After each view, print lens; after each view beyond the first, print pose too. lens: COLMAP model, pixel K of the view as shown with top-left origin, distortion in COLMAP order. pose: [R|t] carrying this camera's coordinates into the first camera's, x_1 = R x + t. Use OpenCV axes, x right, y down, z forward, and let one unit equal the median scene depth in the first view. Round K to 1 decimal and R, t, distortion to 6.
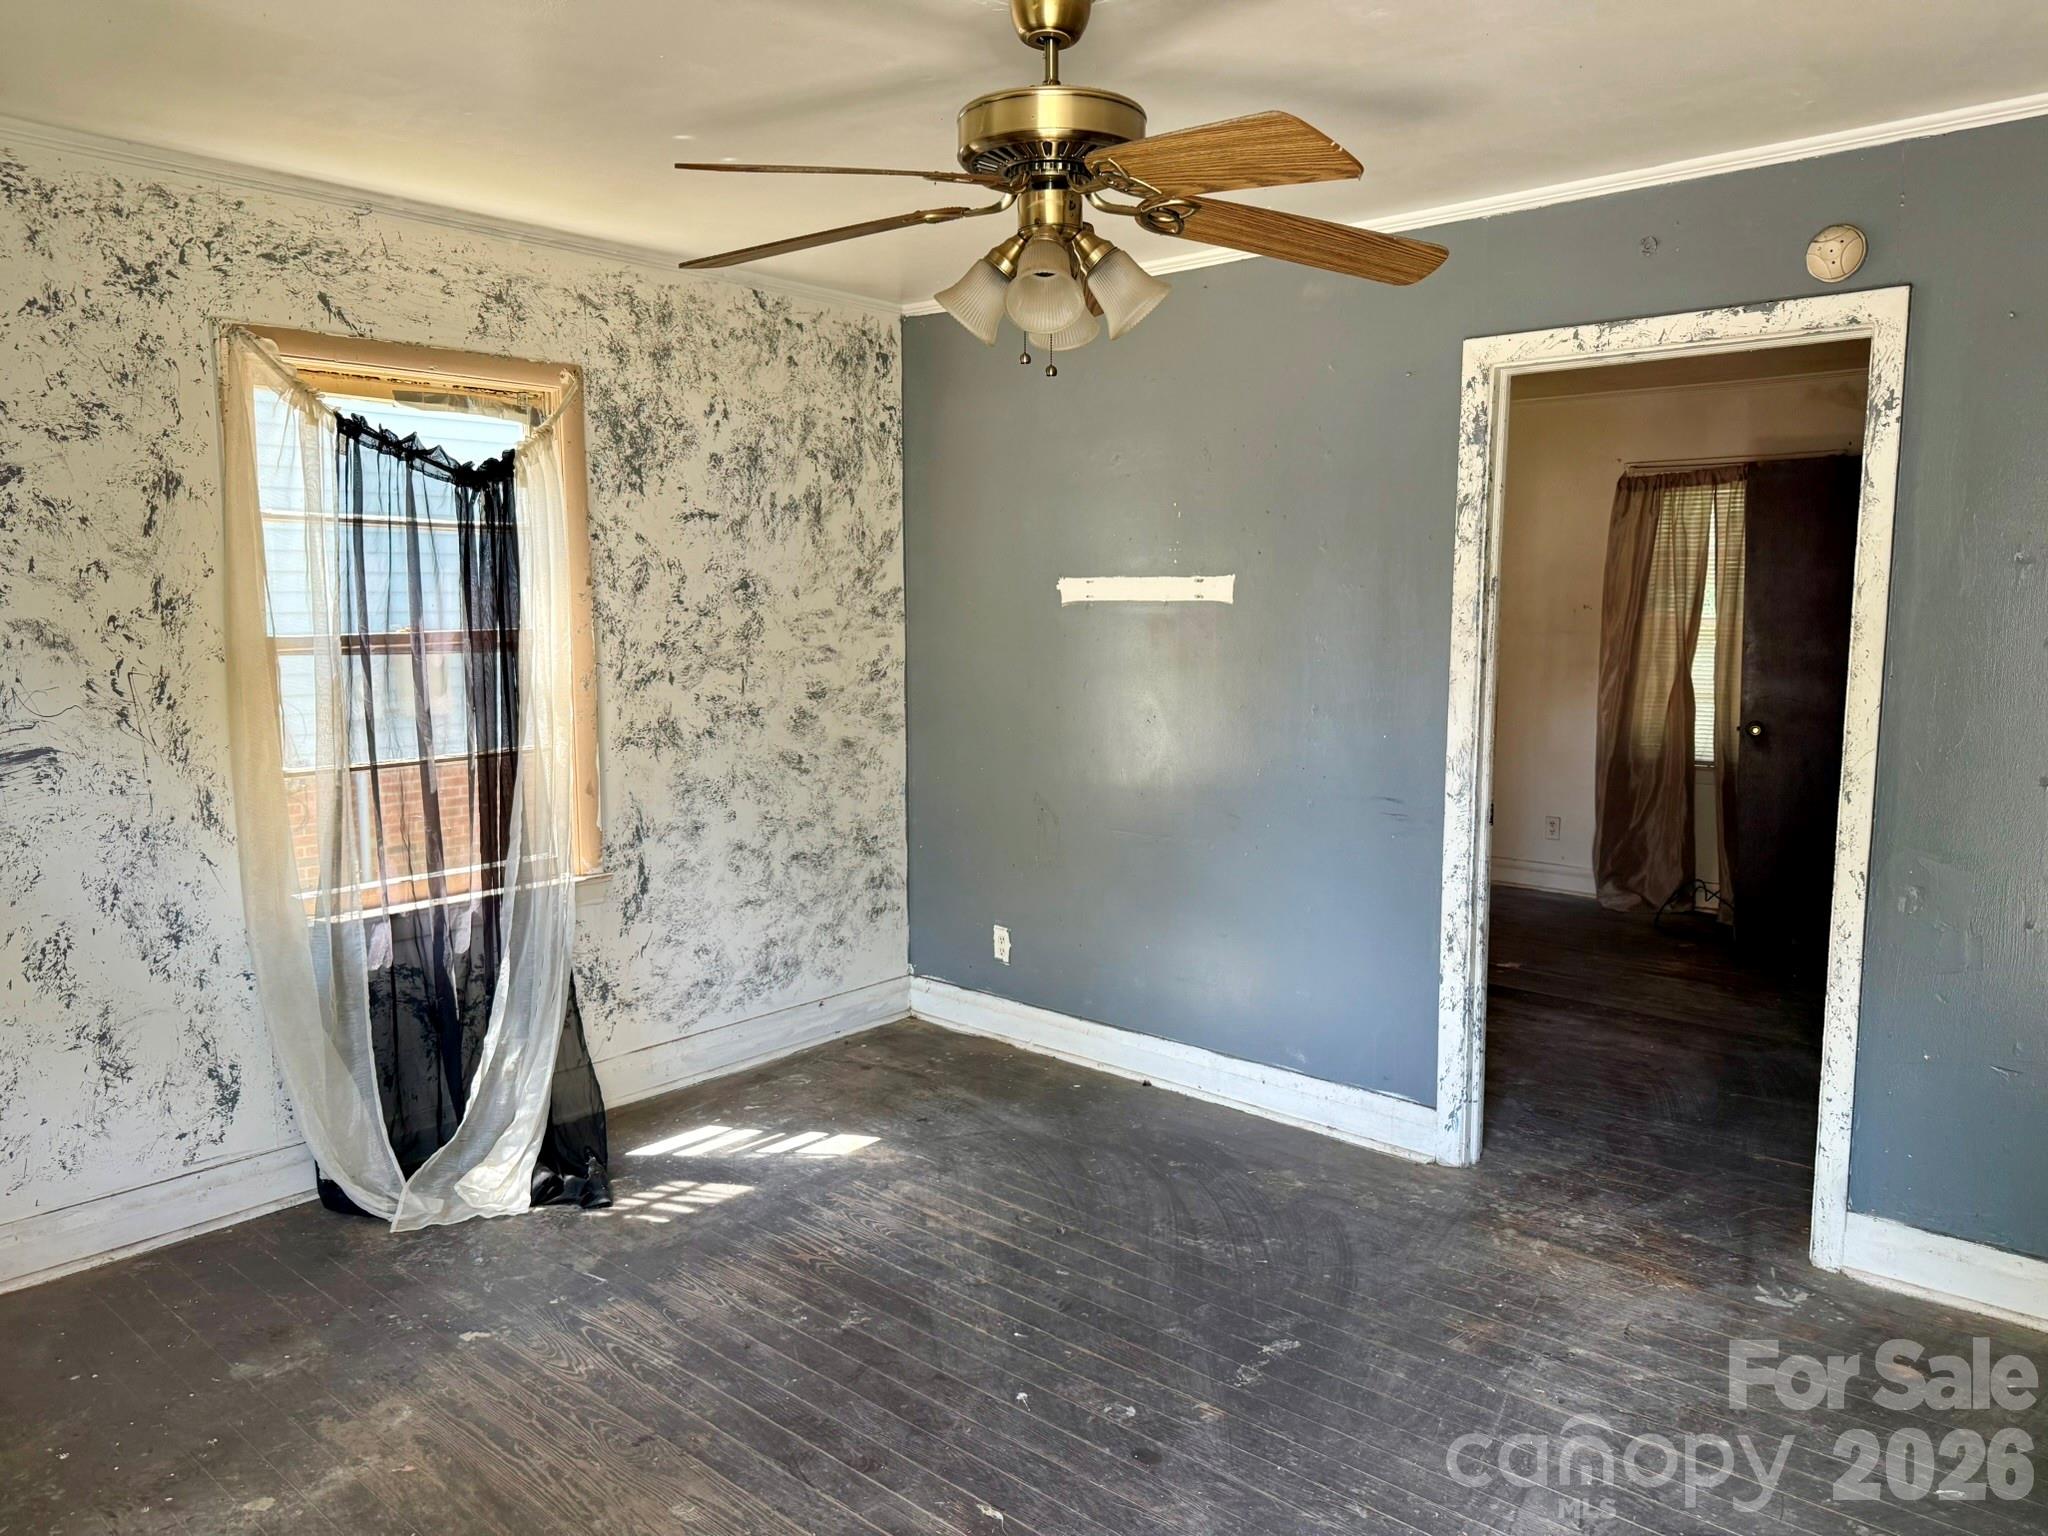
lens RADIAL K [[1411.5, 0, 1024.0], [0, 1411.5, 768.0], [0, 0, 1]] dist [-0.004168, -0.002883]
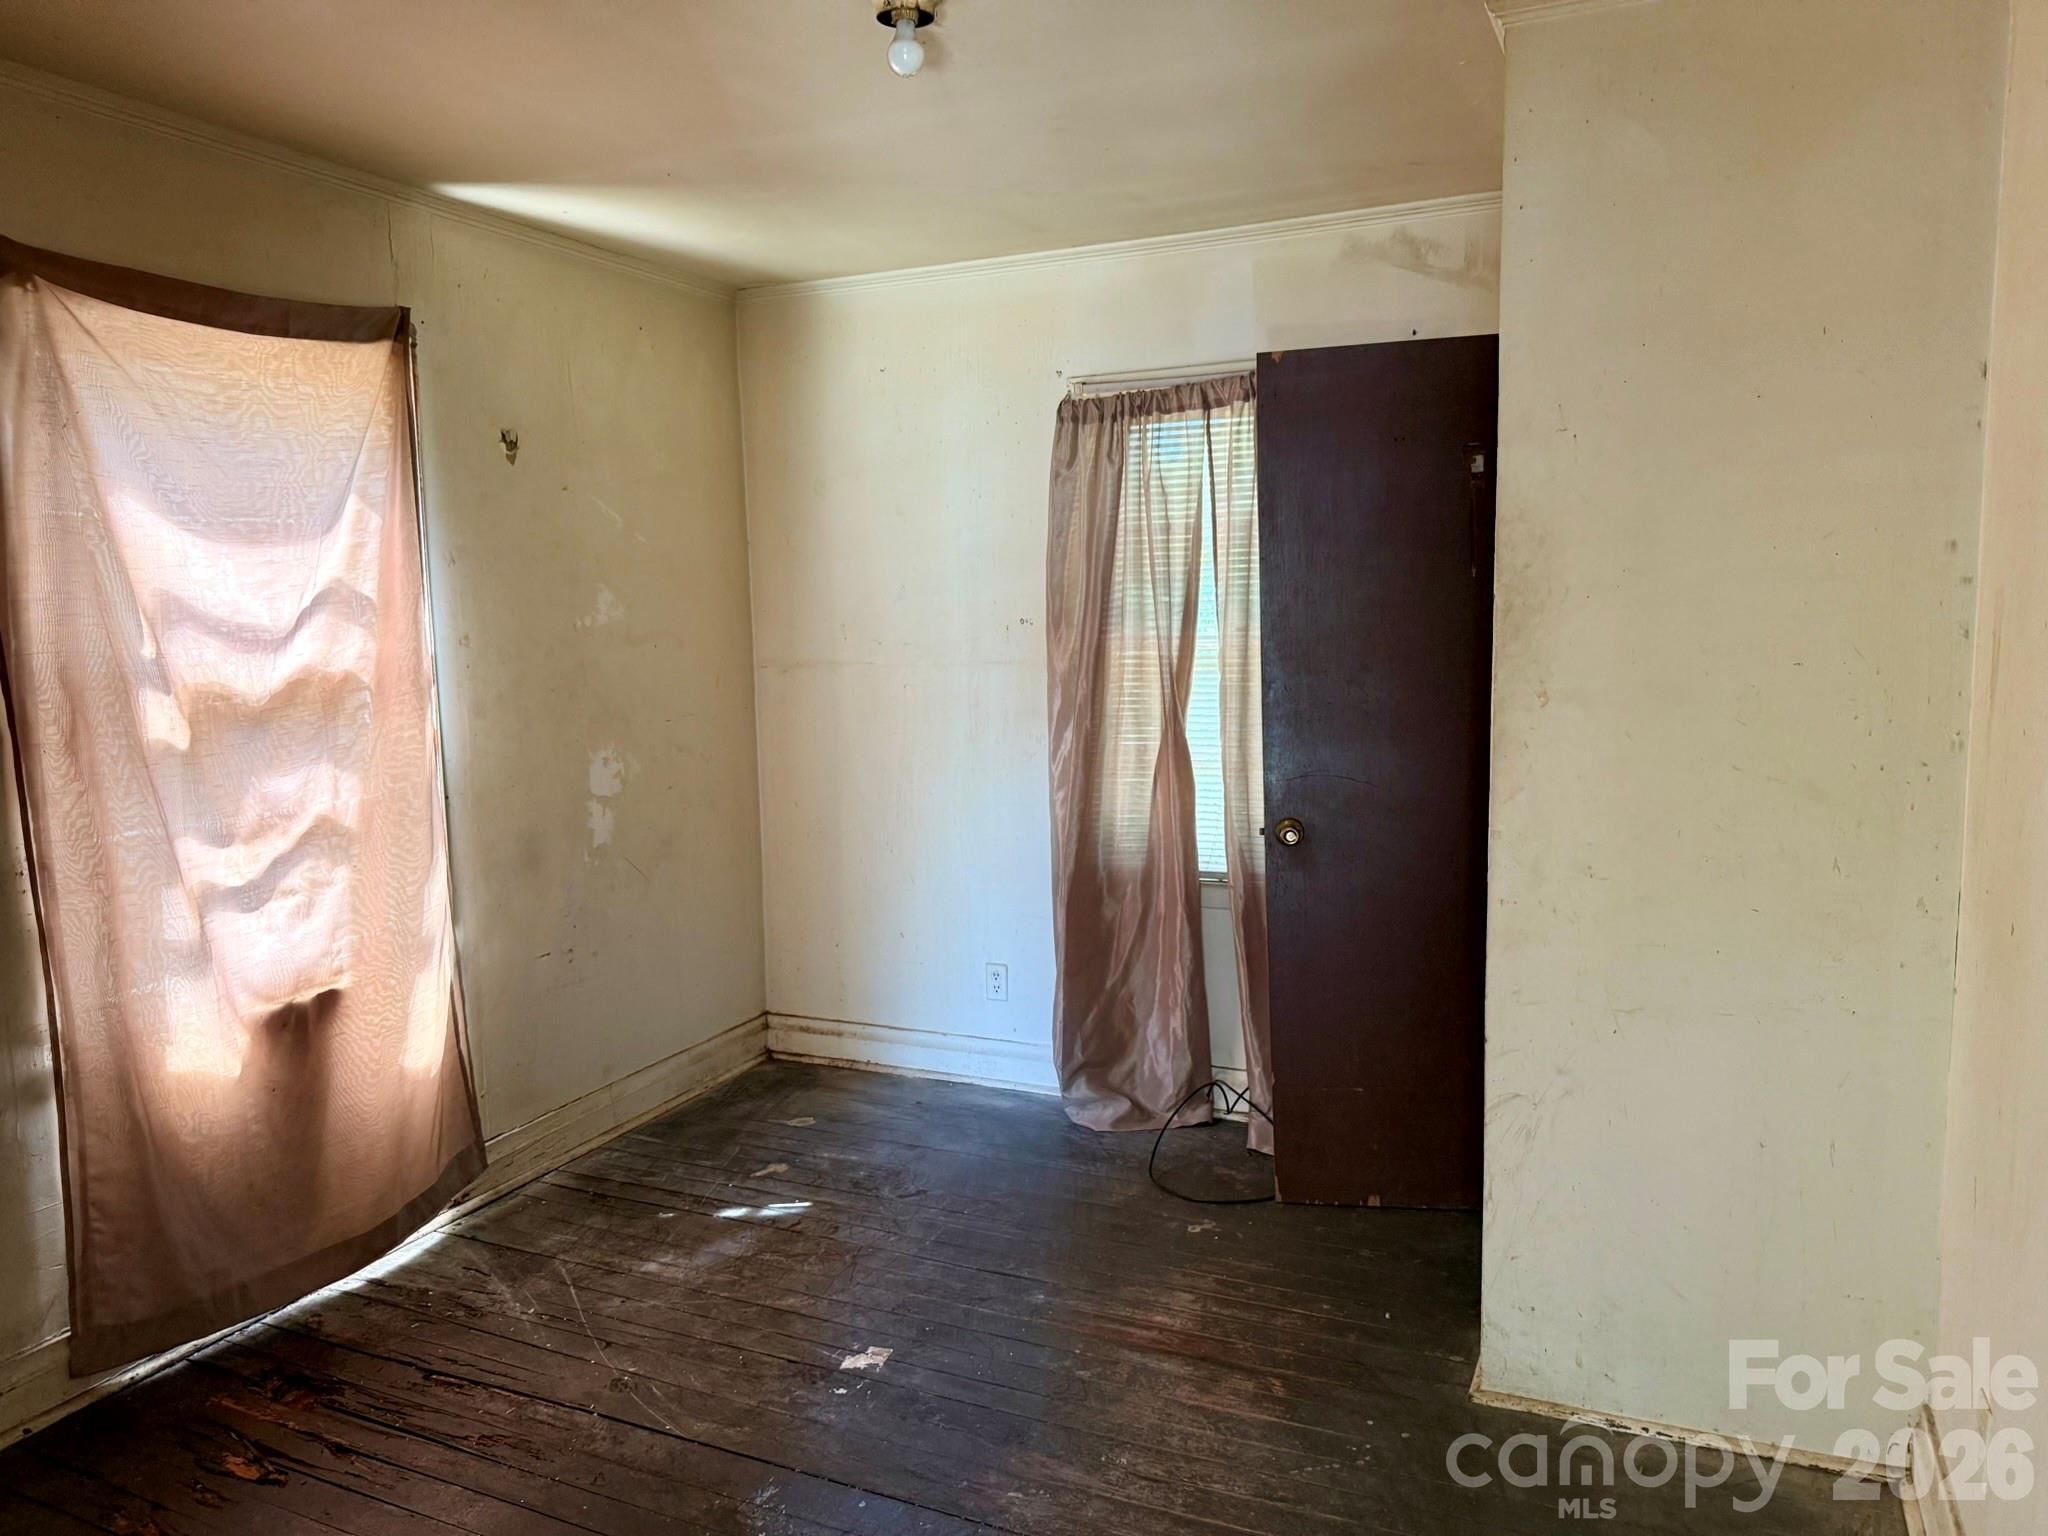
lens RADIAL K [[1445.9, 0, 1021.2], [0, 1445.9, 773.3], [0, 0, 1]] dist [0.146371, -0.251170]
pose [[0.952563, -0.045685, 0.300892, 0.218157], [0.049878, 0.998736, -0.006264, -0.047517], [-0.300226, 0.020975, 0.953638, 0.429465]]
